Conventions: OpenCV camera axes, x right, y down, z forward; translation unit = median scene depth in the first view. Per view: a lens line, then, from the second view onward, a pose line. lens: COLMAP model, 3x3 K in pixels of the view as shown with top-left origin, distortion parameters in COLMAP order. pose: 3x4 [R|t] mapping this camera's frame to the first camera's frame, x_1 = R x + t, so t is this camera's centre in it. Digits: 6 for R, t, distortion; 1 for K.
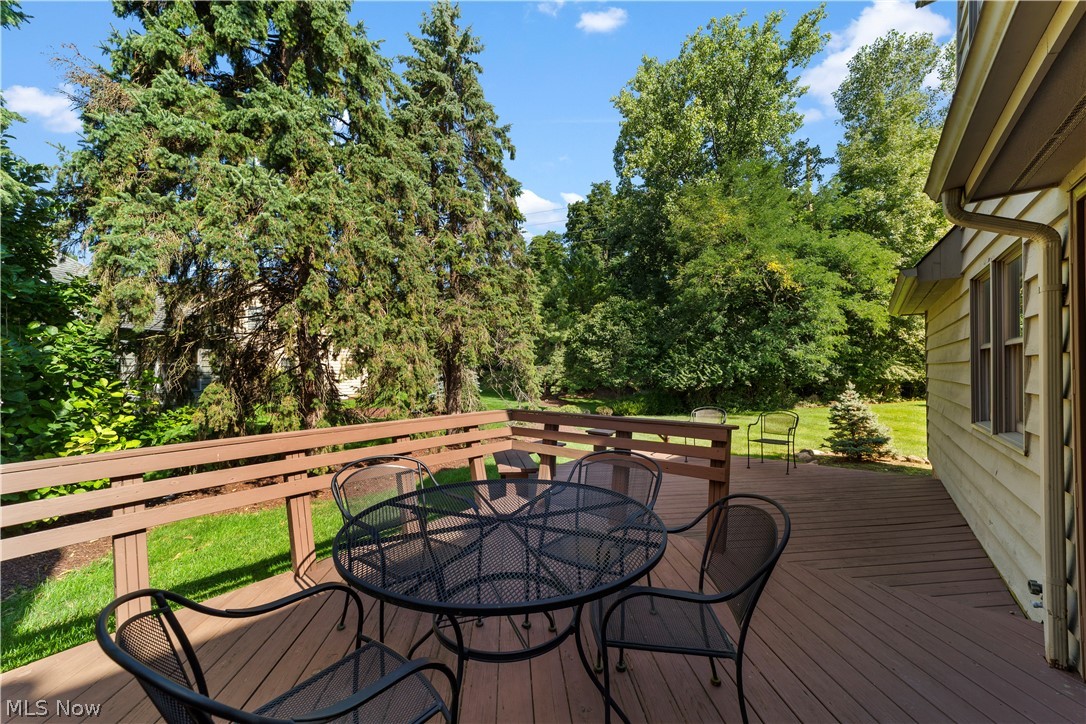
lens RADIAL K [[420.2, 0, 541.4], [0, 420.2, 367.6], [0, 0, 1]] dist [-0.015064, 0.000148]
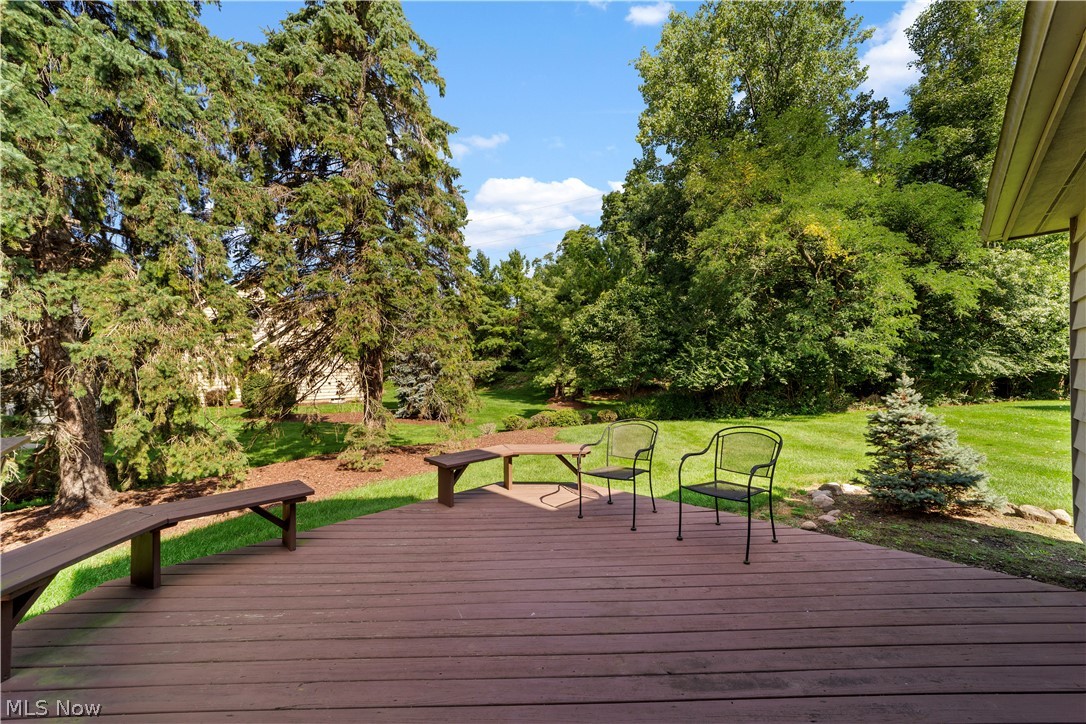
lens RADIAL K [[413.4, 0, 548.5], [0, 413.4, 378.3], [0, 0, 1]] dist [-0.016090, 0.004729]
pose [[0.993601, -0.012237, -0.112287, 0.130238], [0.014684, 0.999672, 0.020994, 0.008957], [0.111993, -0.022509, 0.993454, 0.158269]]
